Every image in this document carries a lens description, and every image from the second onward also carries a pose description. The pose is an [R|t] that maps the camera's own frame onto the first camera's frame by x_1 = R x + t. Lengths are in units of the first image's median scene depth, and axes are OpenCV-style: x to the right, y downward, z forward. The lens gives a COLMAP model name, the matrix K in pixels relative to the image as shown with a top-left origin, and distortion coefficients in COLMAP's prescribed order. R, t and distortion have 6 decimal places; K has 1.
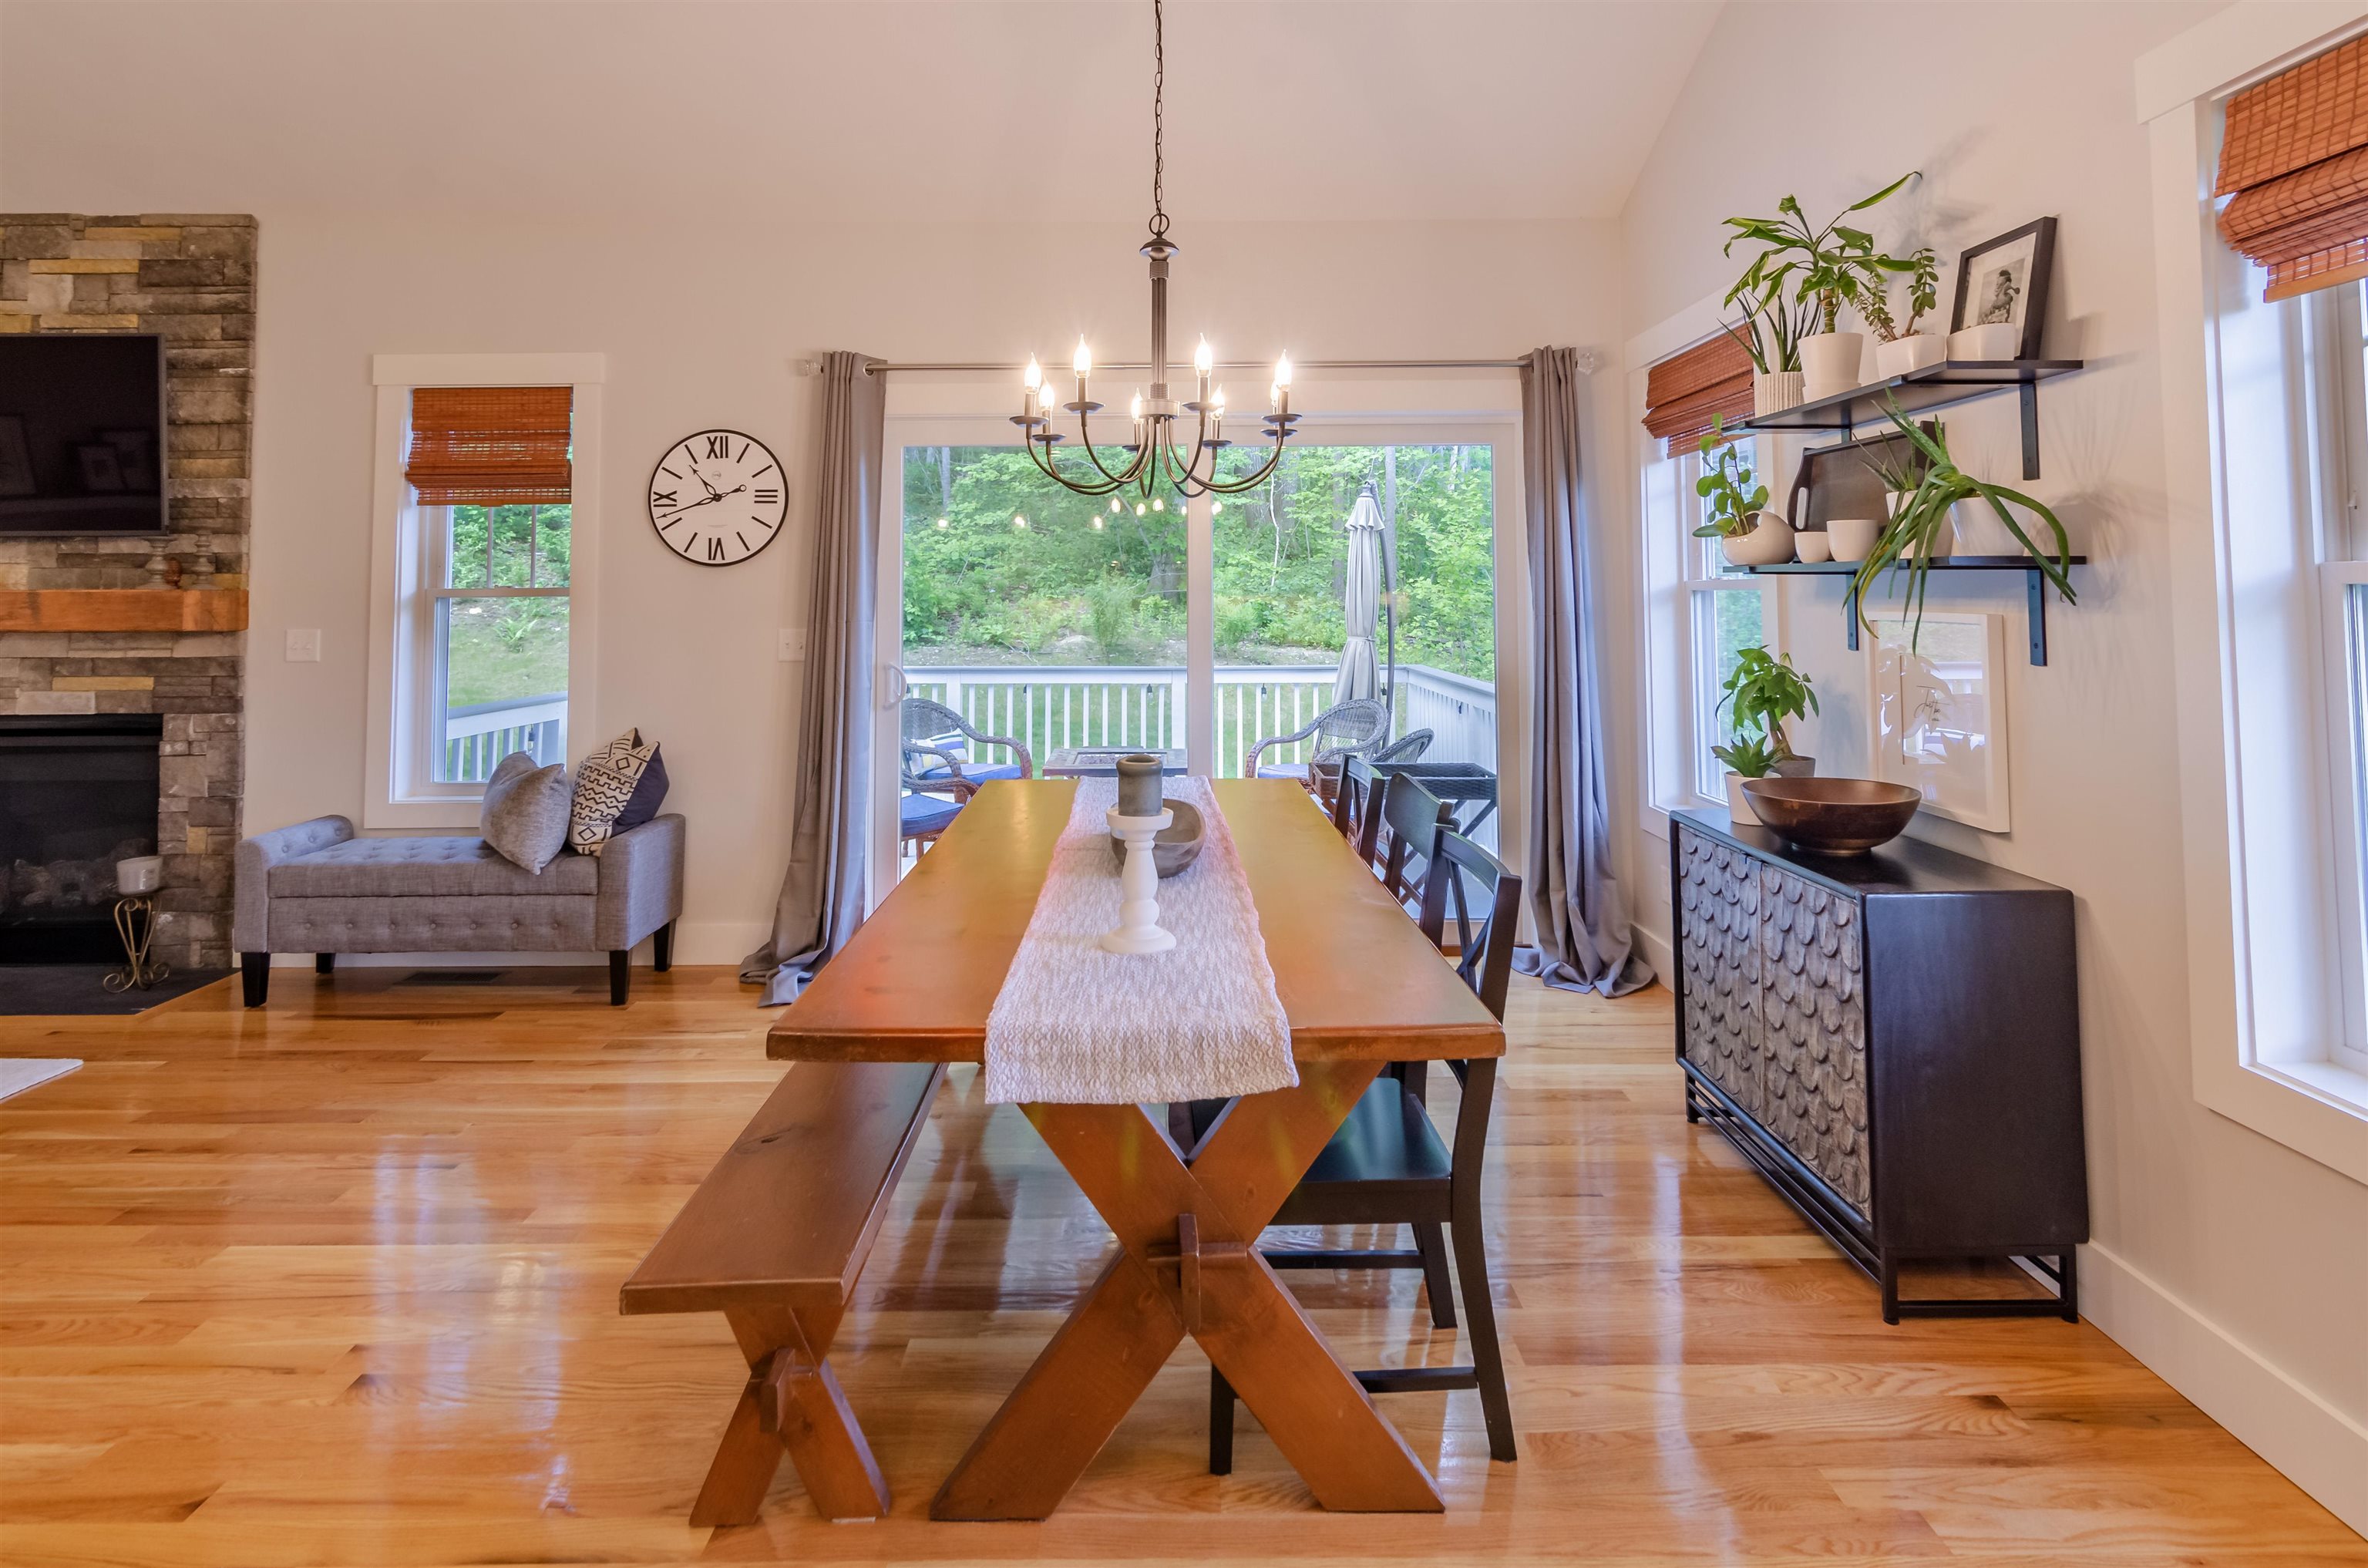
lens RADIAL K [[1183.9, 0, 1133.3], [0, 1183.9, 530.4], [0, 0, 1]] dist [-0.000161, 0.001673]
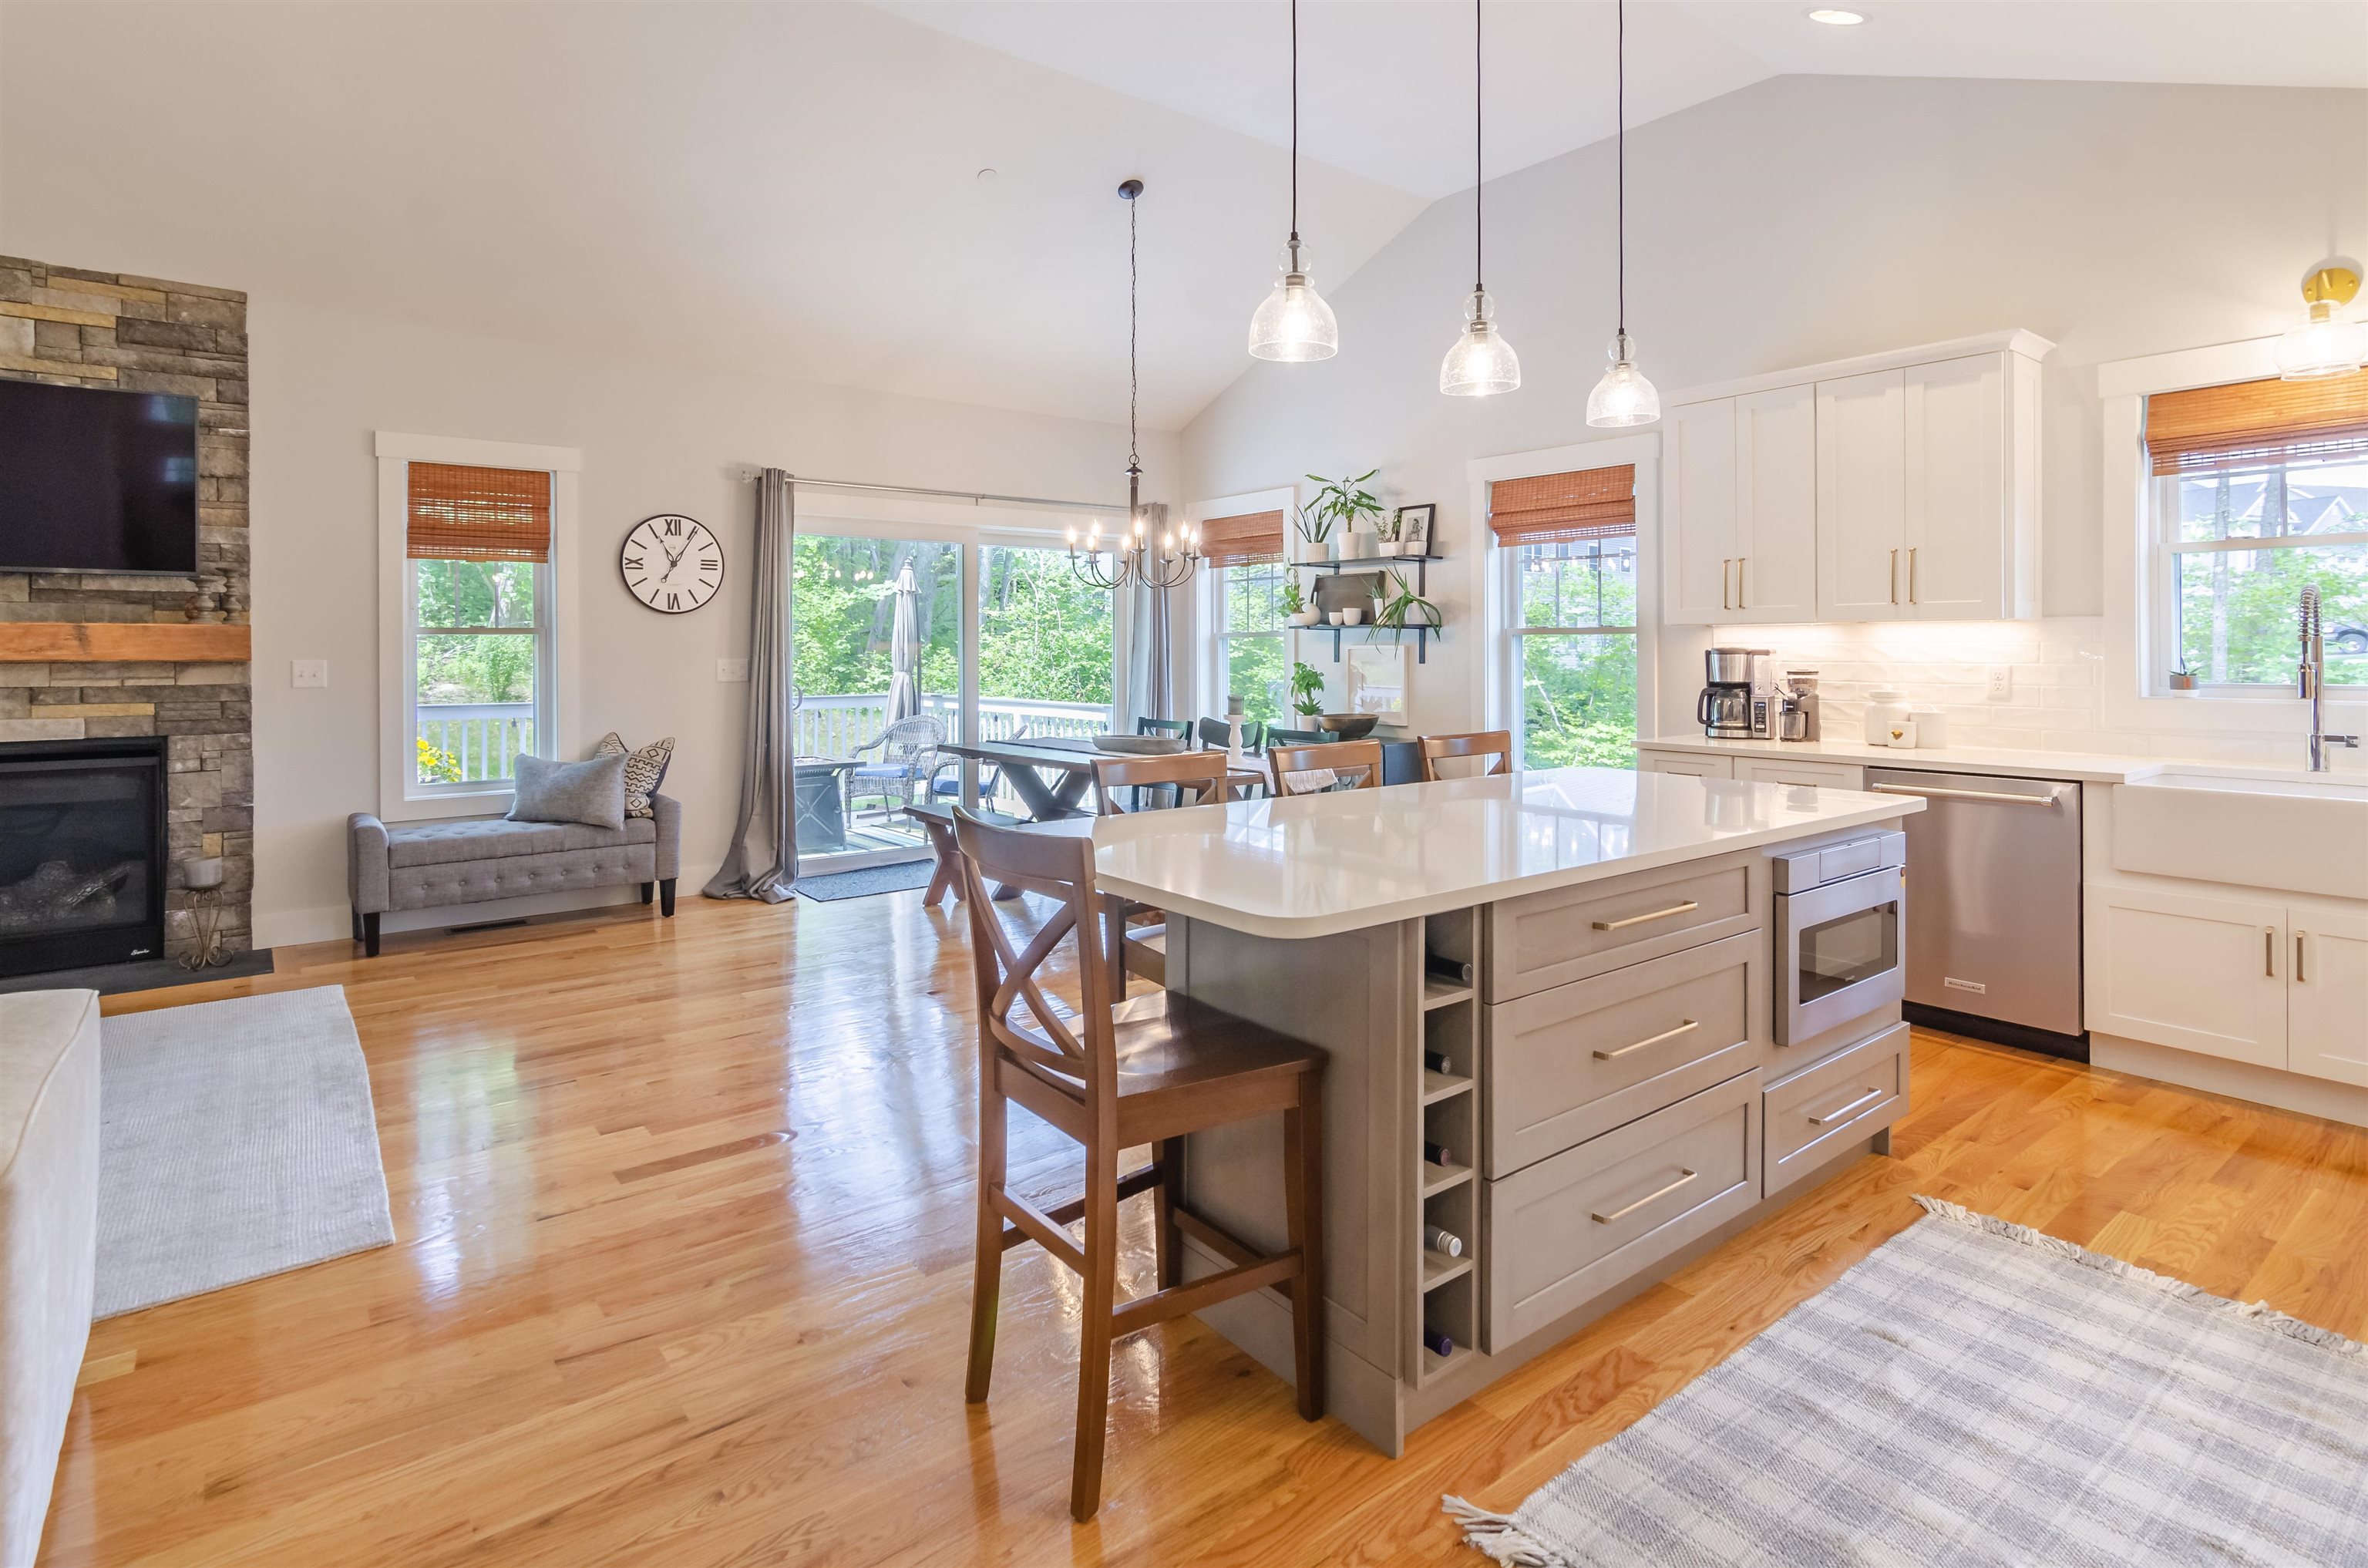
lens RADIAL K [[1183.9, 0, 1198.6], [0, 1183.9, 645.6], [0, 0, 1]] dist [-0.000161, 0.001673]
pose [[0.787072, 0.005890, 0.616834, -0.741752], [-0.036157, 0.998676, 0.036599, -0.005774], [-0.615801, -0.051109, 0.786242, -0.468030]]
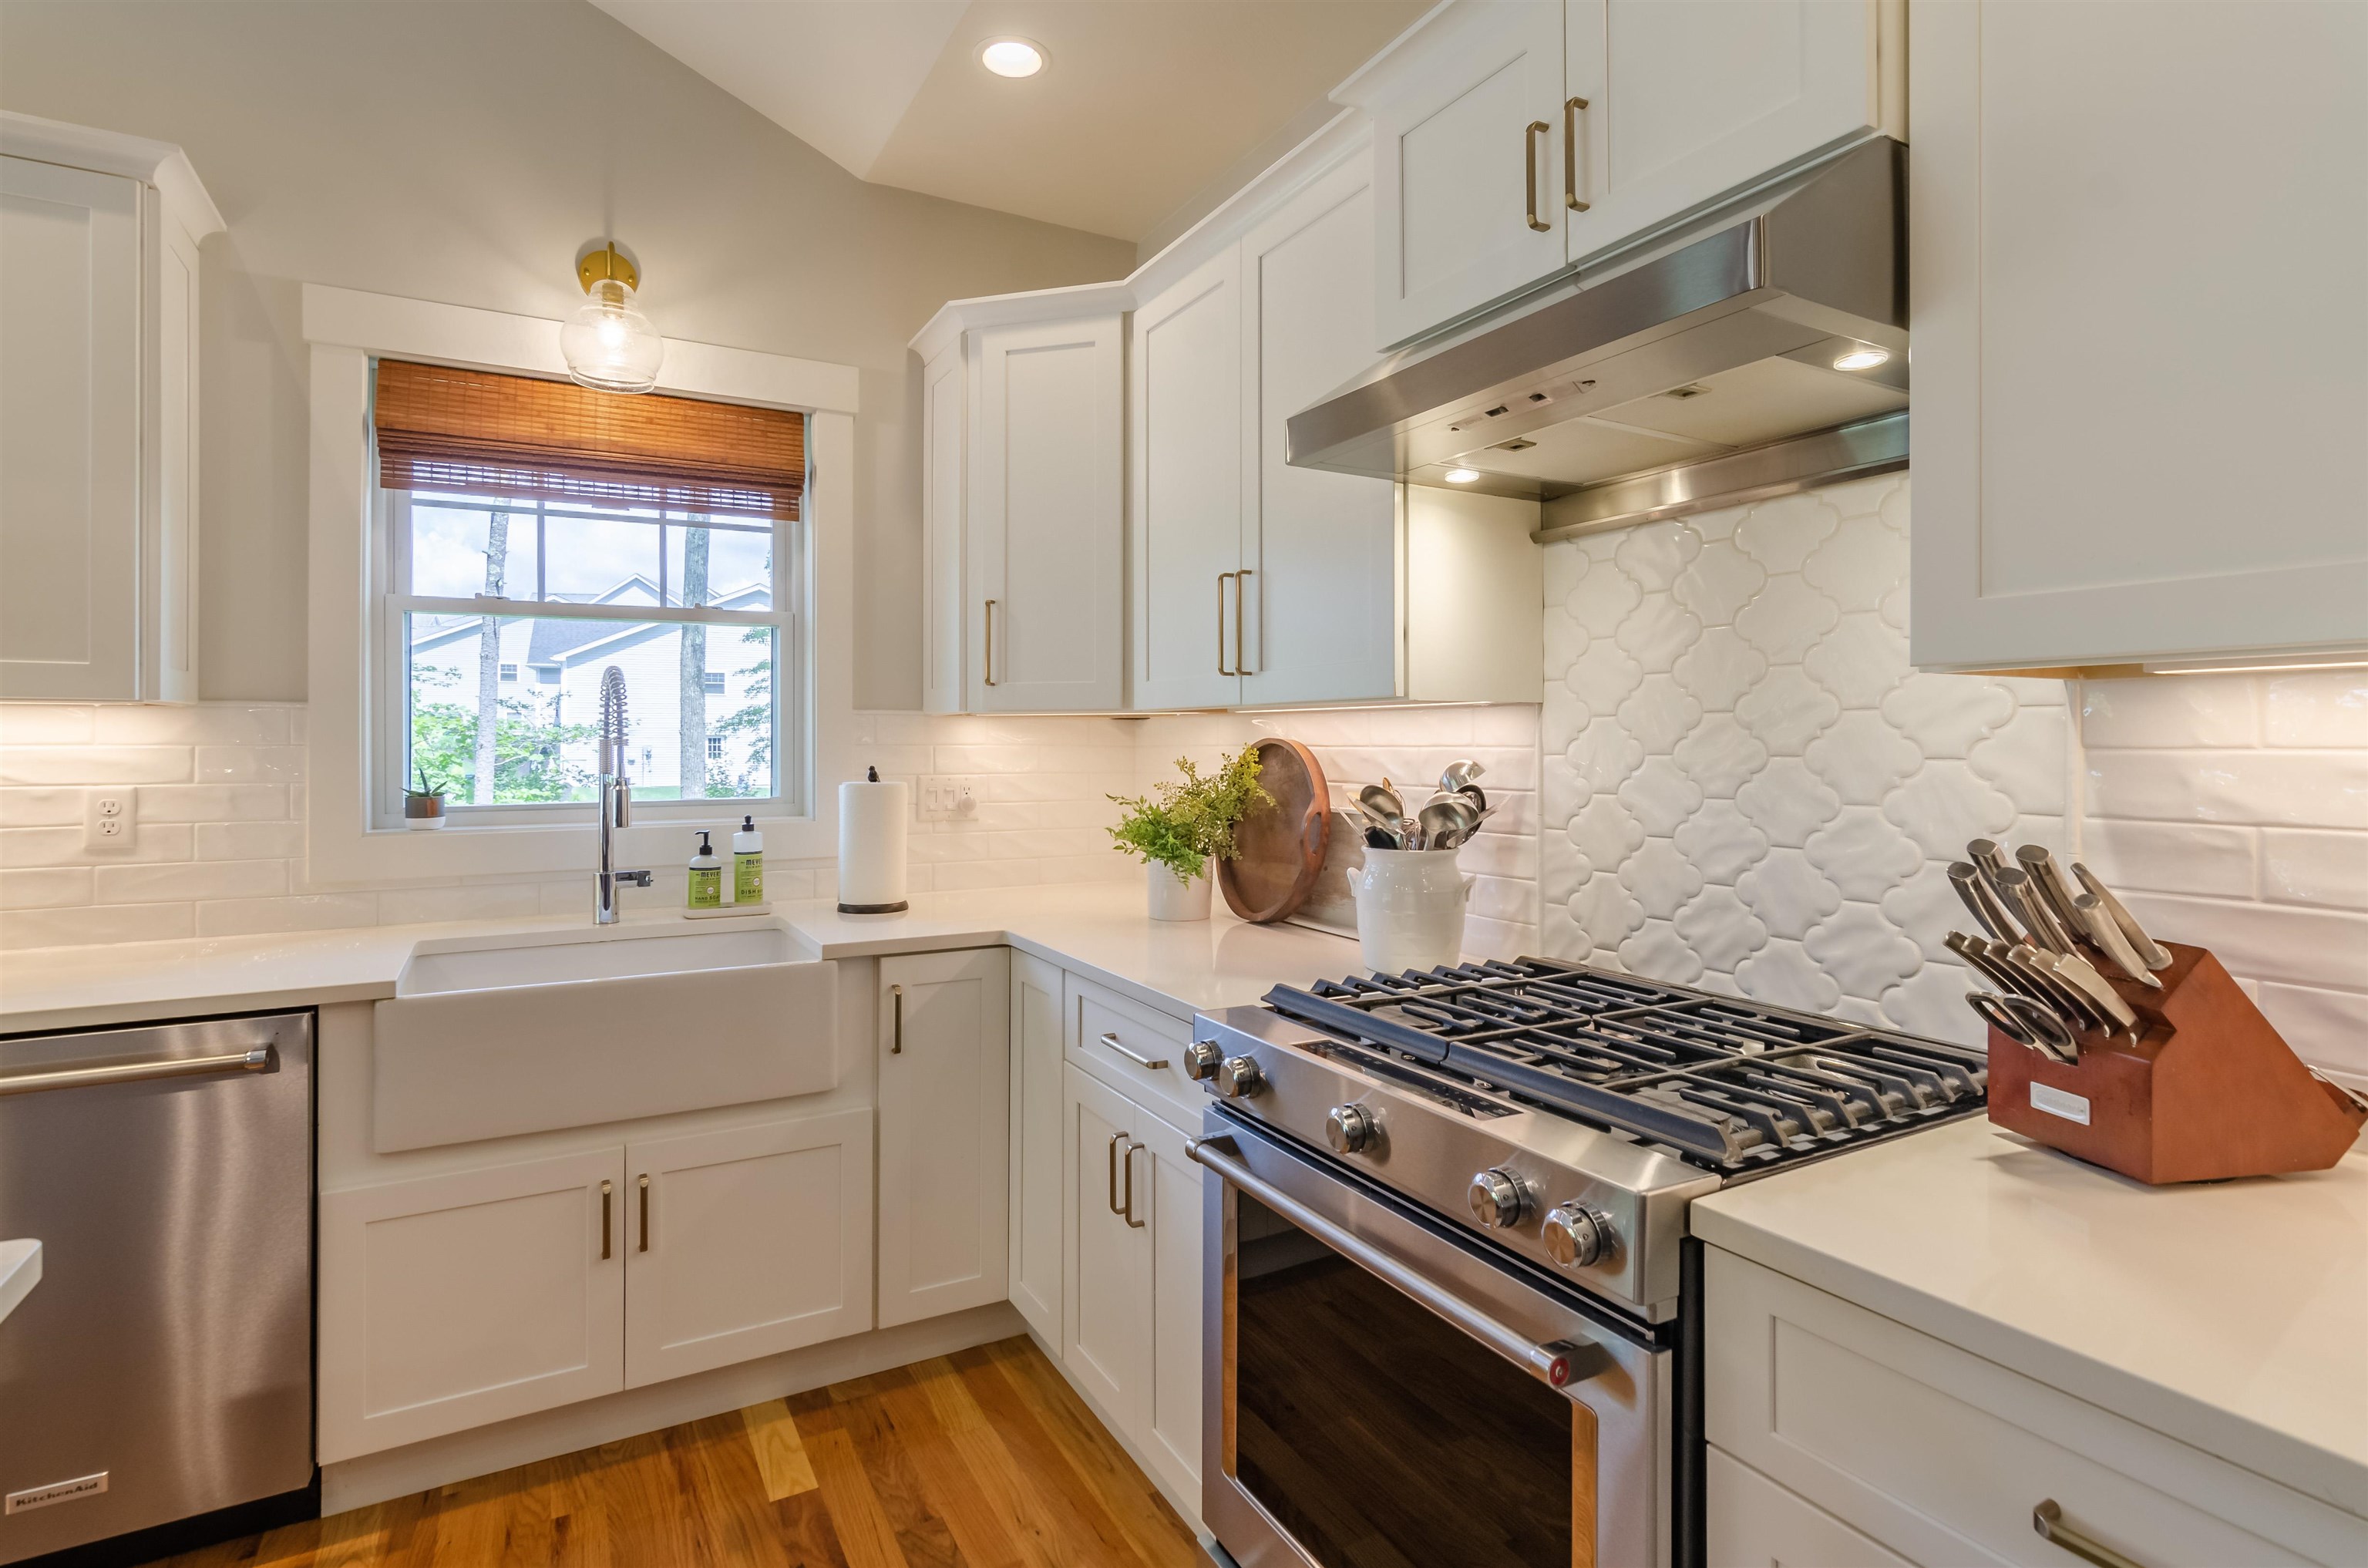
lens RADIAL K [[1183.9, 0, 1153.6], [0, 1183.9, 738.4], [0, 0, 1]] dist [-0.000161, 0.001673]
pose [[-0.458734, 0.008529, 0.888532, -0.281116], [-0.044577, 0.998474, -0.032599, -0.003017], [-0.887455, -0.054562, -0.457654, -0.269342]]
